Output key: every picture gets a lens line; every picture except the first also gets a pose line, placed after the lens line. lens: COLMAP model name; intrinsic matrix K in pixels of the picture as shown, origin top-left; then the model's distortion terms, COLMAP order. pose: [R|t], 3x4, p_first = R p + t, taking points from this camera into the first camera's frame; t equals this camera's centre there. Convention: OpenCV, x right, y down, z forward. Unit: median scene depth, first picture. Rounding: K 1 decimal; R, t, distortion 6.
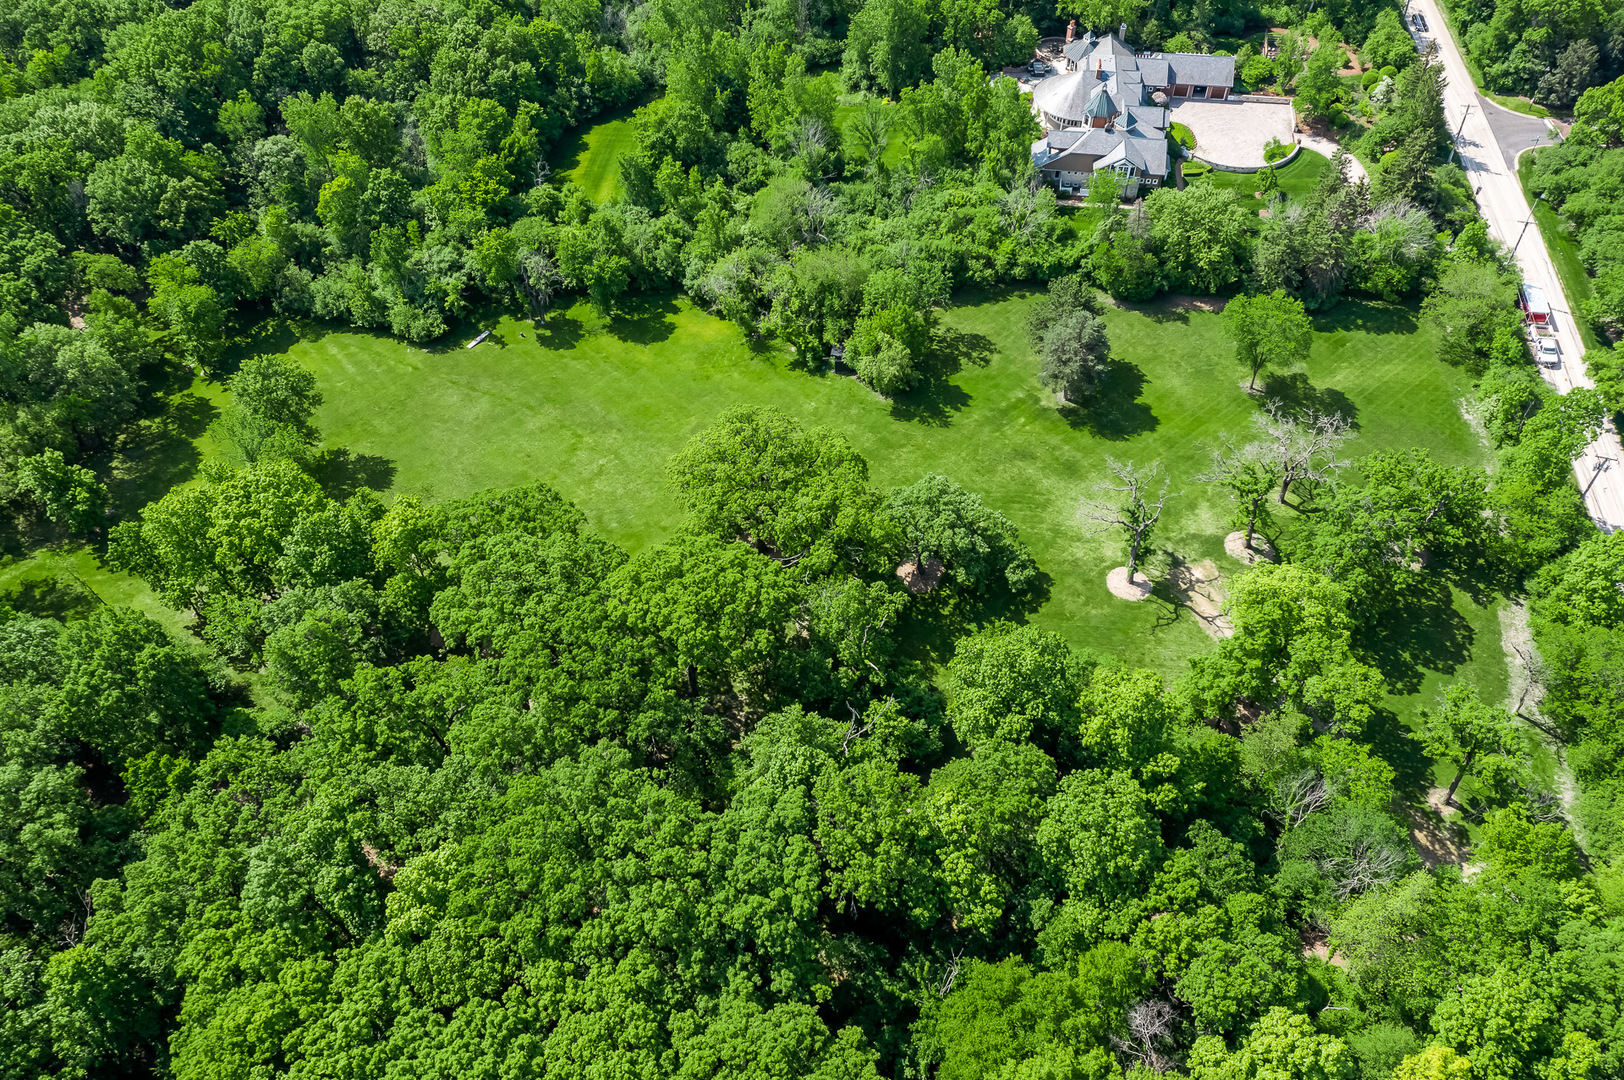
lens RADIAL K [[1340.7, 0, 811.6], [0, 1340.7, 540.4], [0, 0, 1]] dist [0.000476, -0.004627]
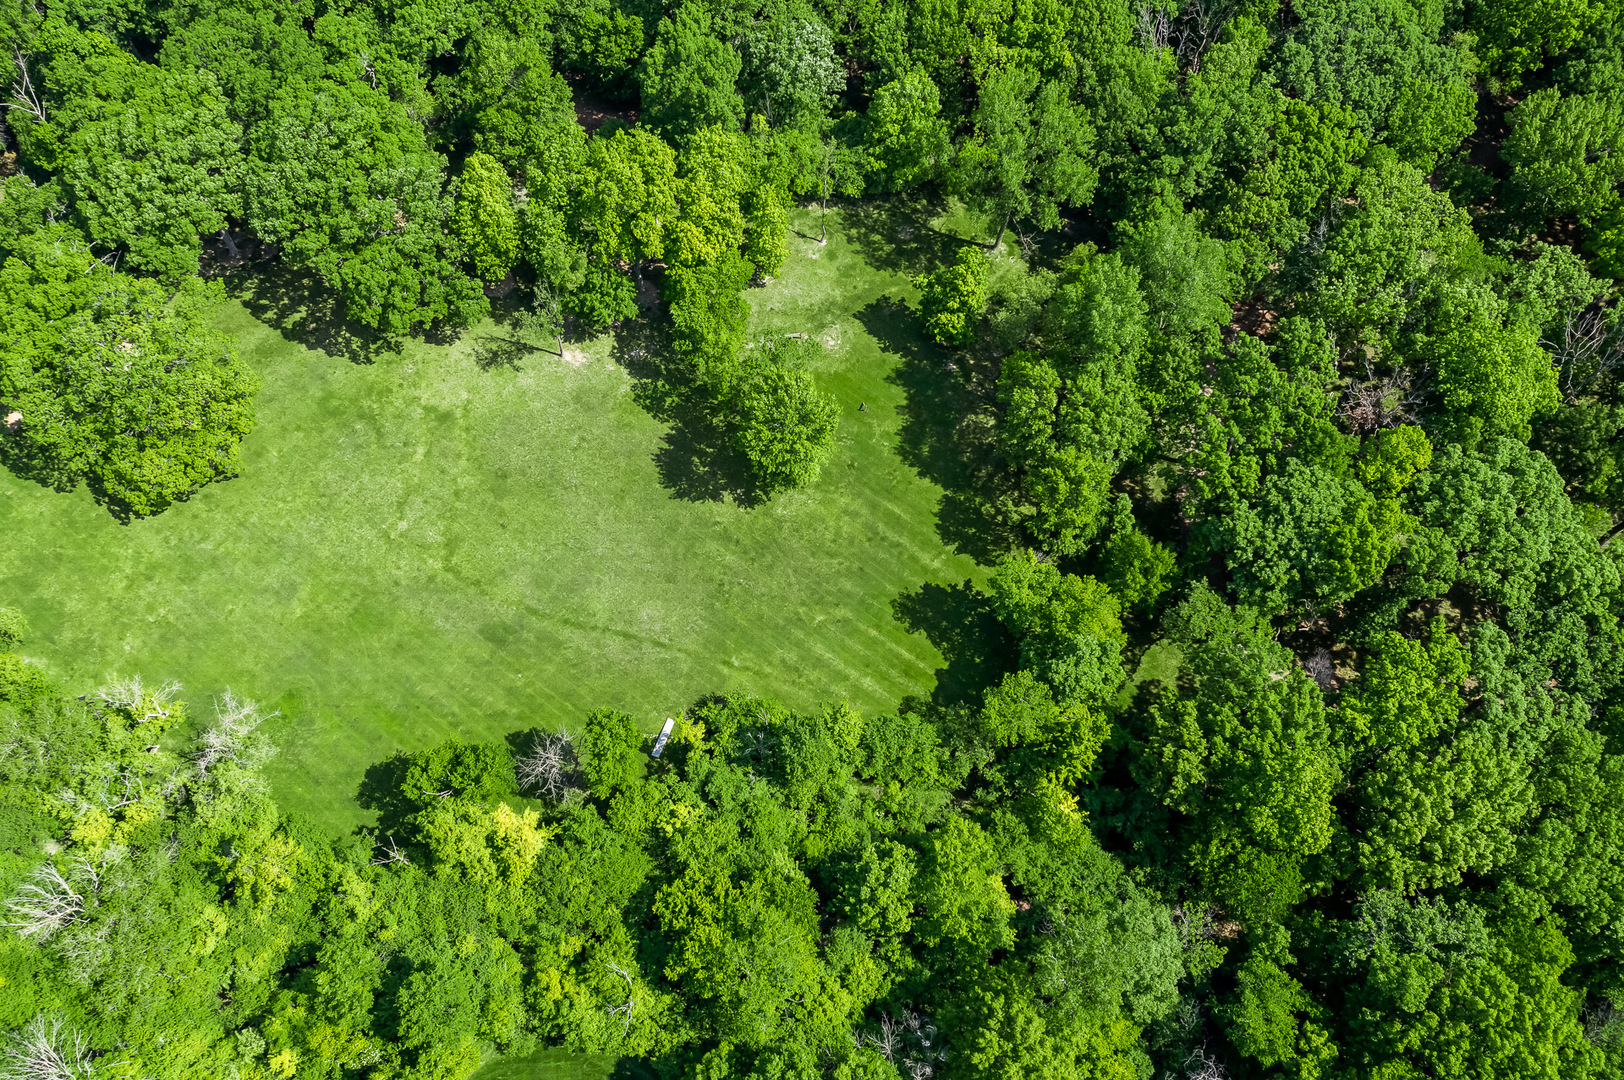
lens RADIAL K [[1340.7, 0, 810.7], [0, 1340.7, 541.2], [0, 0, 1]] dist [0.000476, -0.004627]
pose [[-0.968367, 0.221922, -0.114091, -0.312867], [-0.175078, -0.278463, 0.944355, -0.909797], [0.177803, 0.934457, 0.308507, 0.837265]]
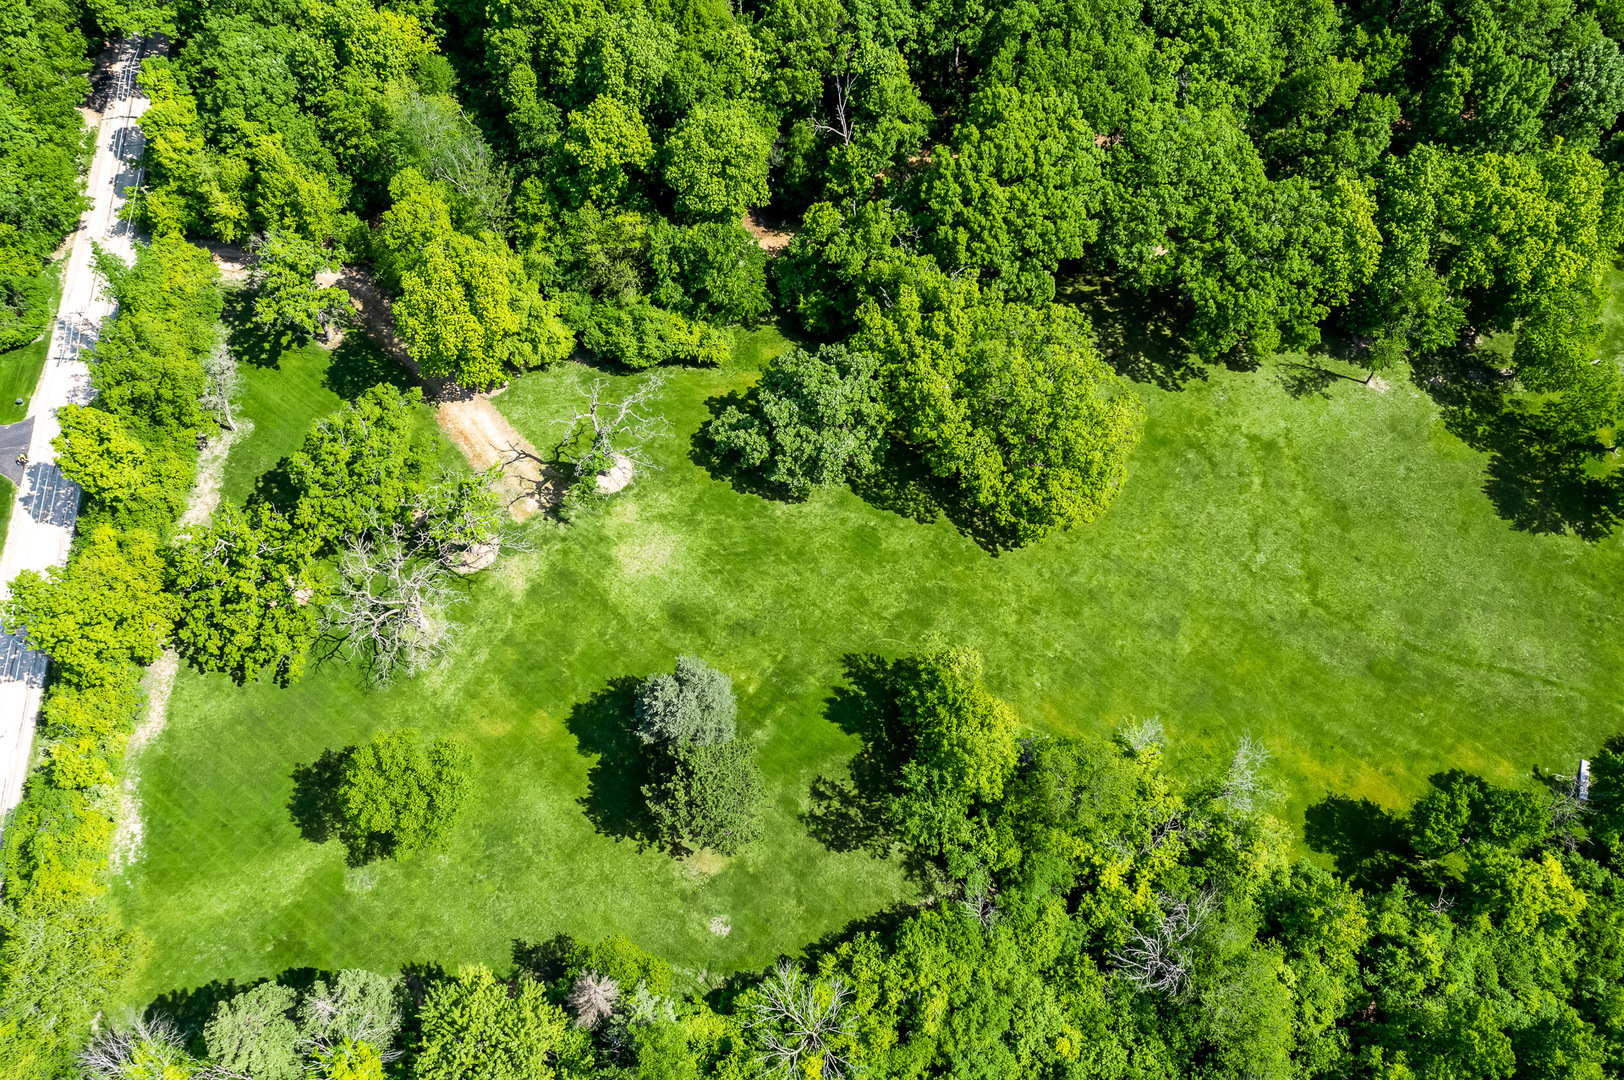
lens RADIAL K [[1340.7, 0, 813.1], [0, 1340.7, 539.3], [0, 0, 1]] dist [0.000476, -0.004627]
pose [[-0.971389, 0.217453, -0.095483, 0.182972], [-0.155836, -0.280222, 0.947202, -0.800665], [0.179216, 0.934981, 0.306091, 0.729379]]
